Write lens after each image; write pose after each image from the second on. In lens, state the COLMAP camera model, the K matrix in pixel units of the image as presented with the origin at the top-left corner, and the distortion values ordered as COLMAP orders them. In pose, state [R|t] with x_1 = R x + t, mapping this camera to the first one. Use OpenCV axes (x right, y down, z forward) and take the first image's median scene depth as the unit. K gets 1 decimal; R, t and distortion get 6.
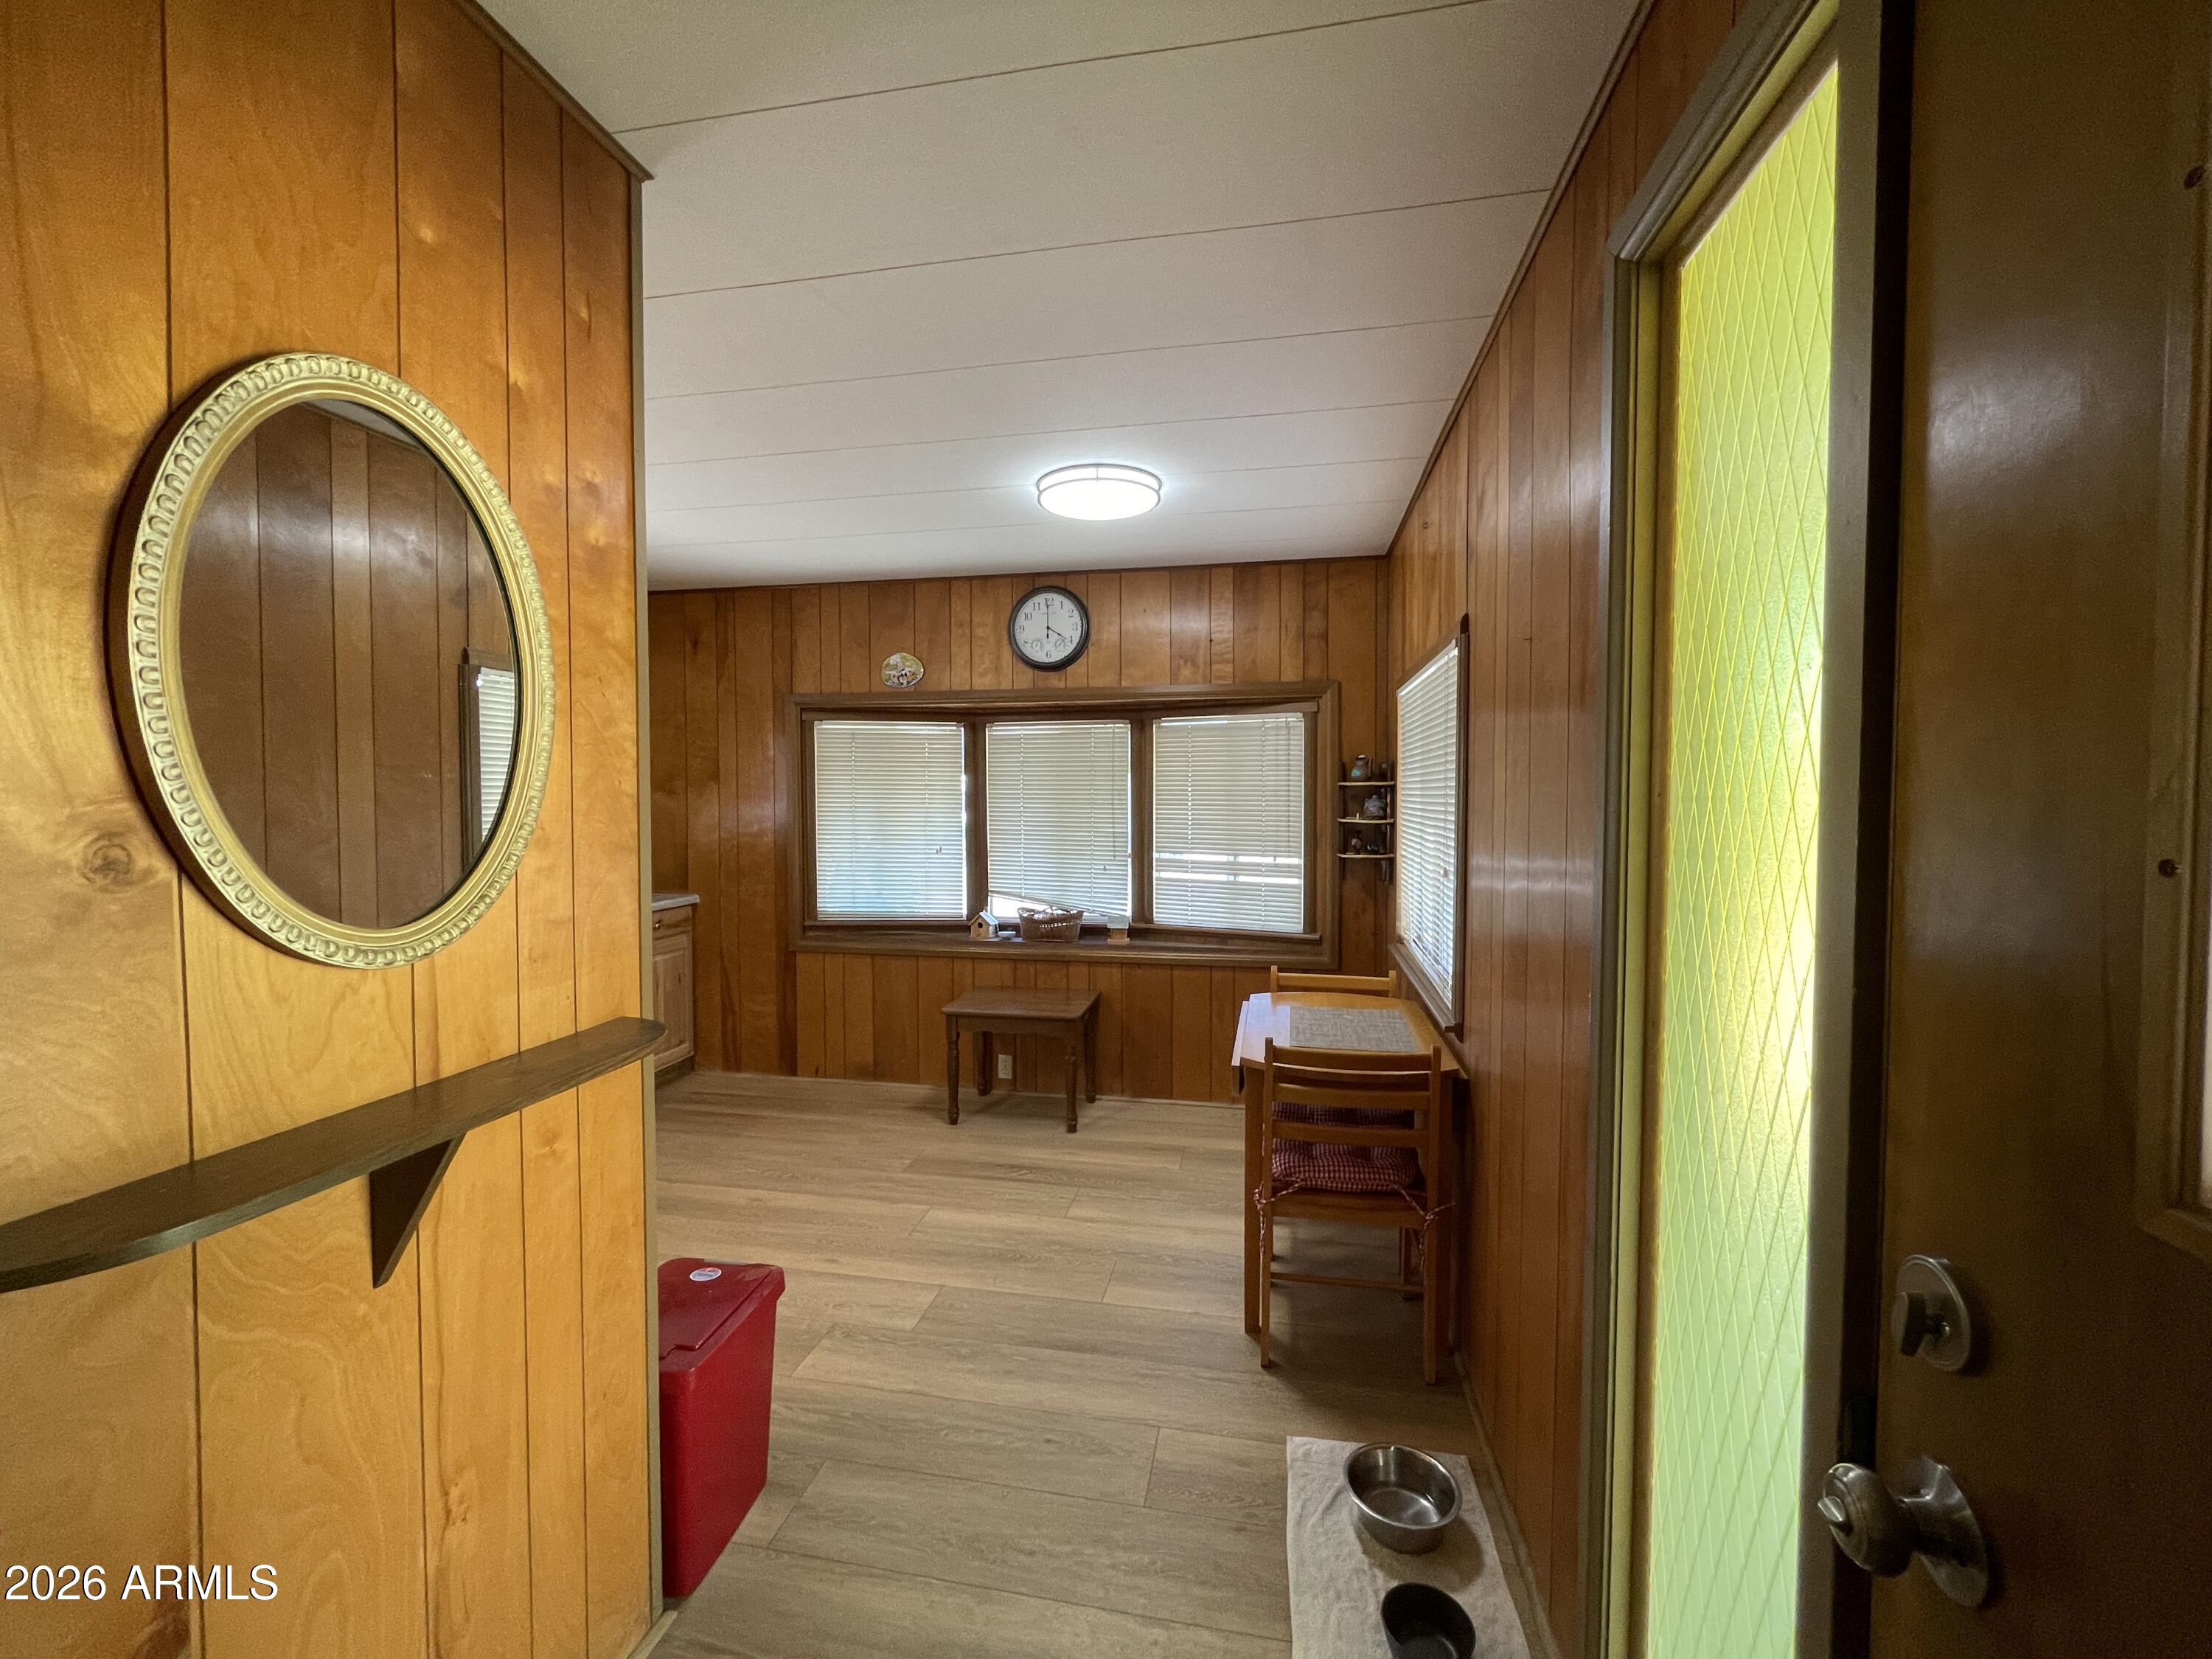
lens RADIAL K [[902.4, 0, 1113.0], [0, 902.4, 816.3], [0, 0, 1]] dist [-0.001400, 0.000022]
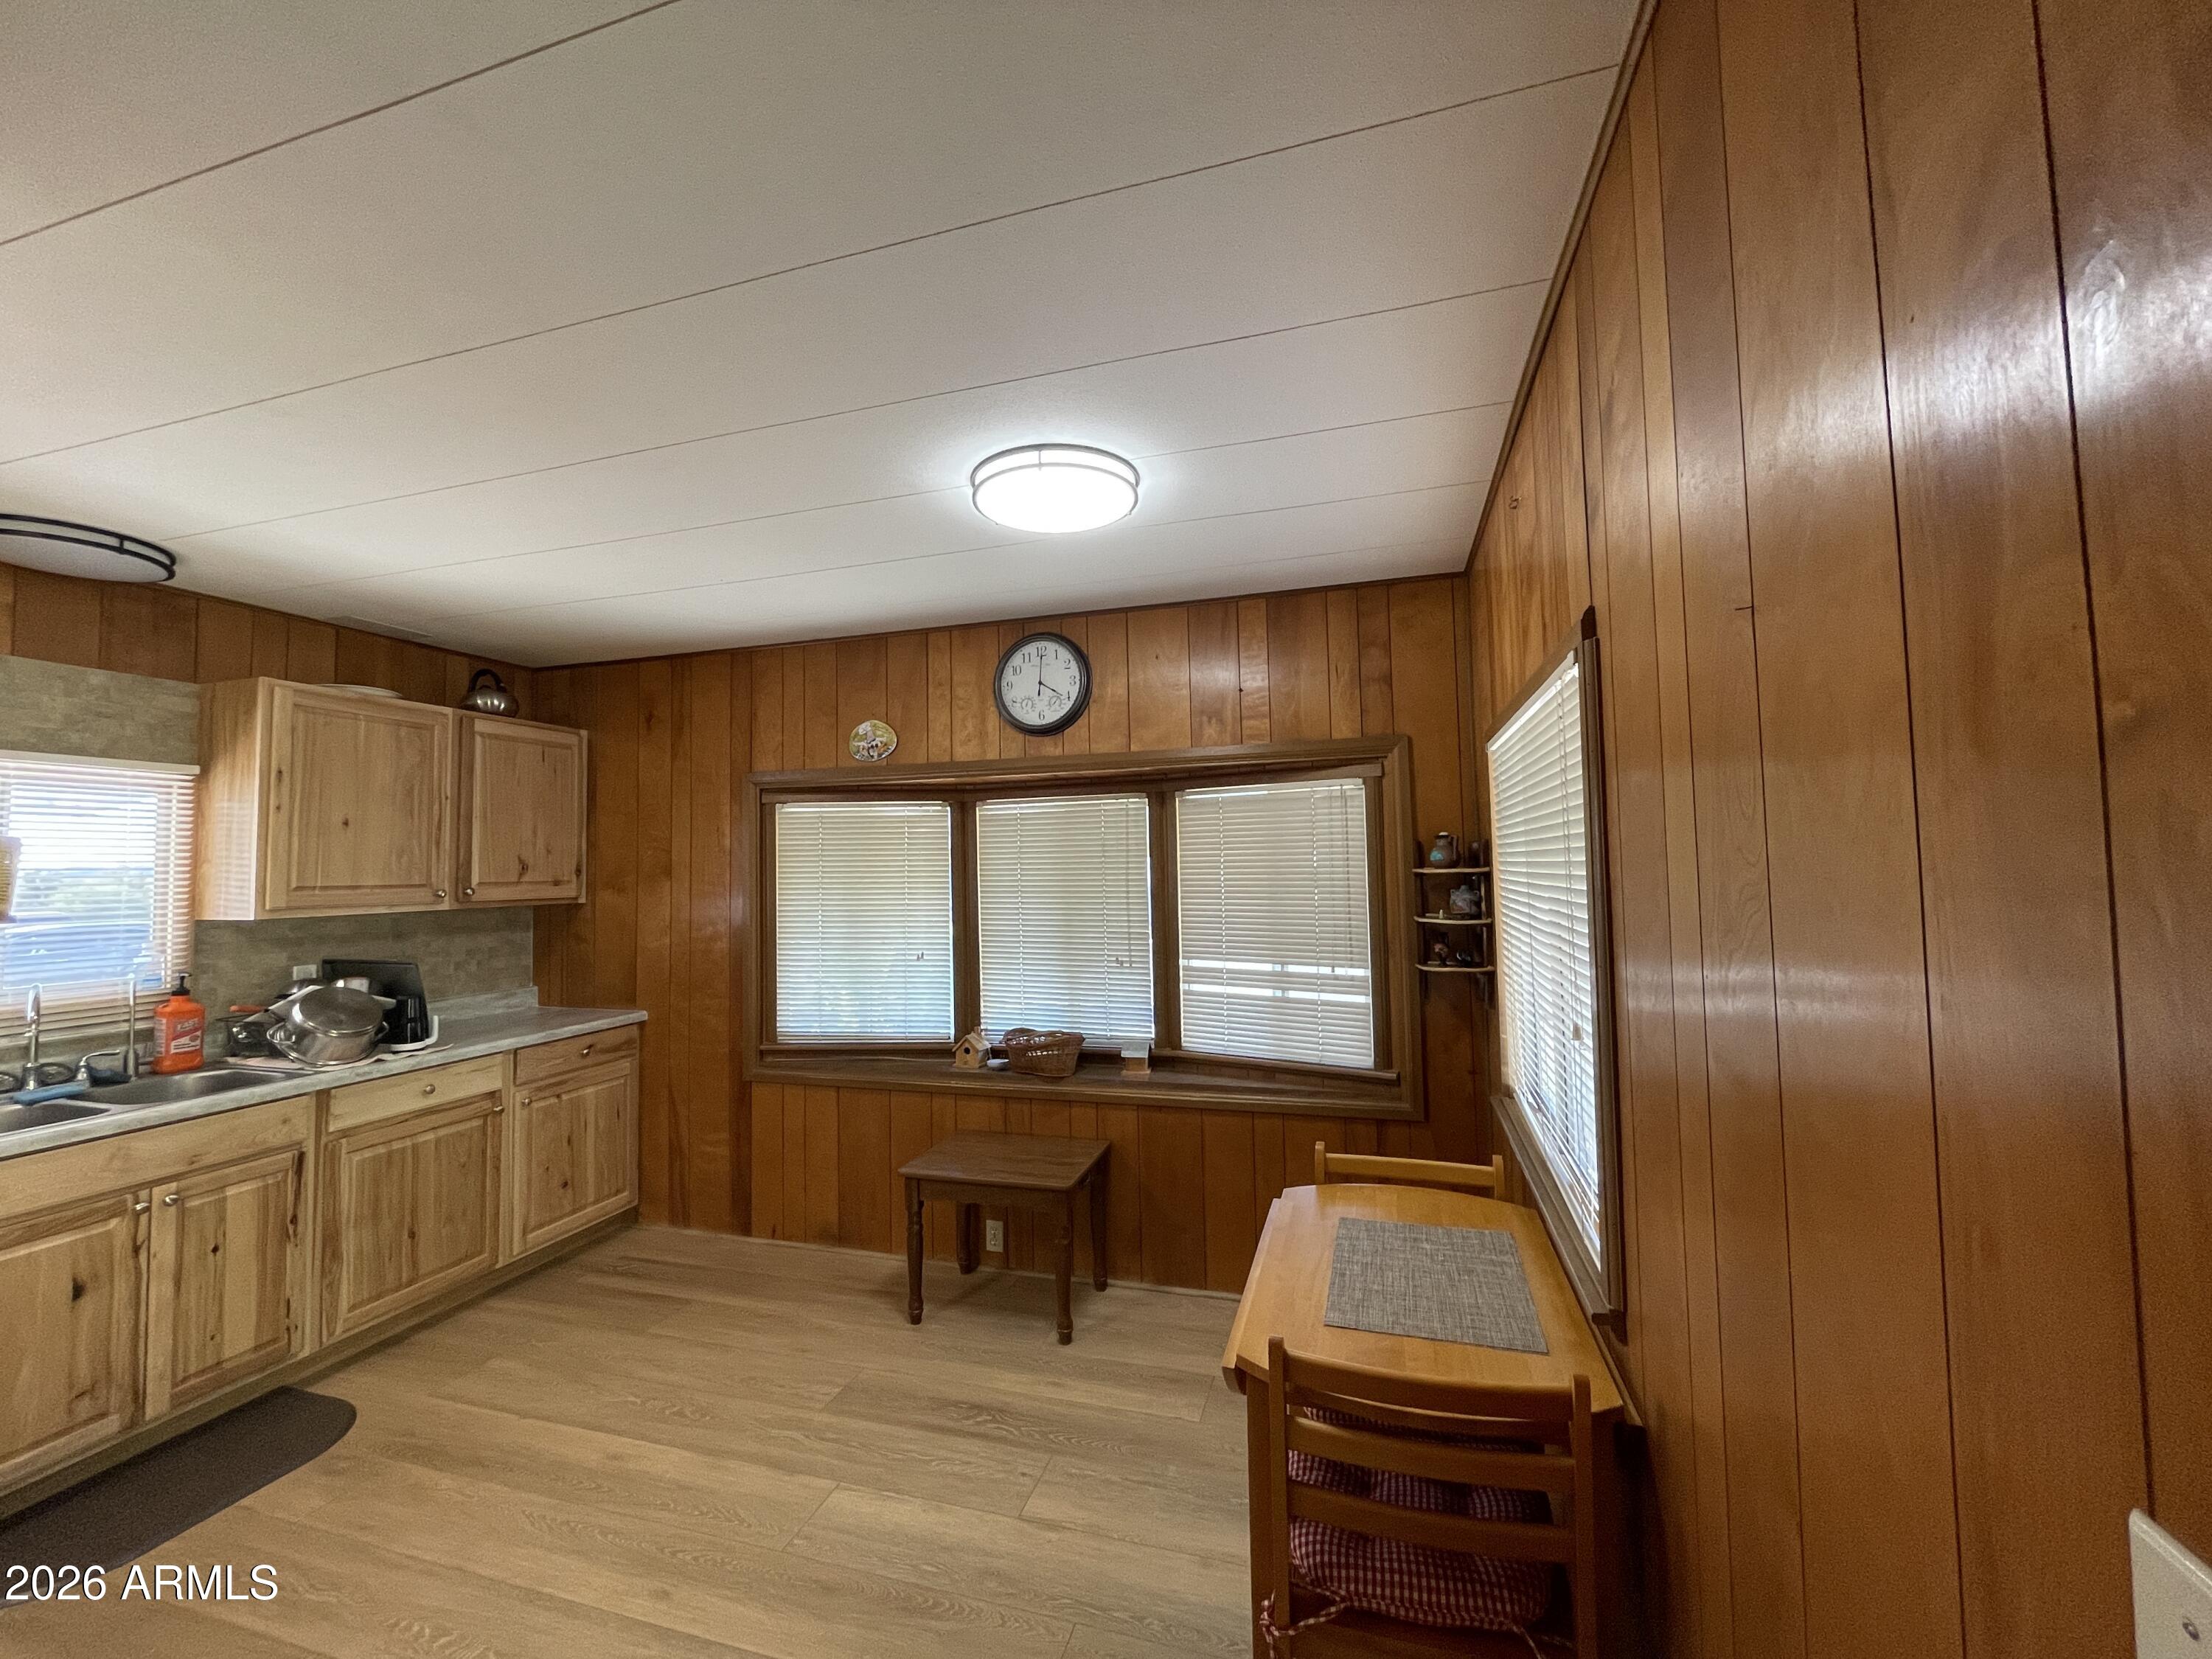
lens RADIAL K [[902.4, 0, 1108.5], [0, 902.4, 815.6], [0, 0, 1]] dist [-0.001400, 0.000022]
pose [[0.994238, -0.022734, -0.104758, 0.071102], [0.014166, 0.996547, -0.081818, -0.022063], [0.106256, 0.079863, 0.991126, 0.205679]]
